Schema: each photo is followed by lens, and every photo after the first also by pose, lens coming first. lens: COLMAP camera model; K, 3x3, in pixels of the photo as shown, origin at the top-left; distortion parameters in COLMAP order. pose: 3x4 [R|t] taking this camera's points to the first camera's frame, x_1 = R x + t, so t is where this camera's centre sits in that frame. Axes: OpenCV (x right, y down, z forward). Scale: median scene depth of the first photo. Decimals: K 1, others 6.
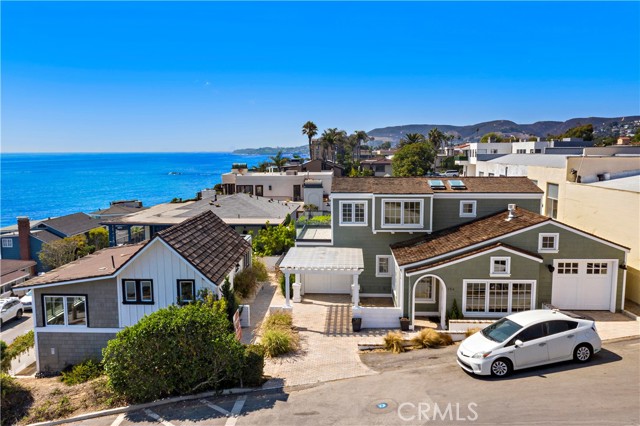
lens RADIAL K [[510.7, 0, 320.0], [0, 510.7, 213.0], [0, 0, 1]] dist [-0.004497, -0.002575]
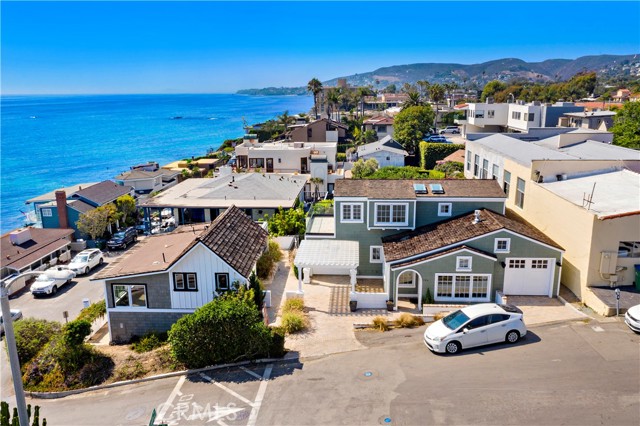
lens RADIAL K [[510.7, 0, 320.0], [0, 510.7, 213.0], [0, 0, 1]] dist [-0.004497, -0.002575]
pose [[0.999942, -0.003294, -0.010247, 0.000910], [0.004505, 0.992697, 0.120554, -0.177683], [0.009775, -0.120593, 0.992654, -0.270889]]
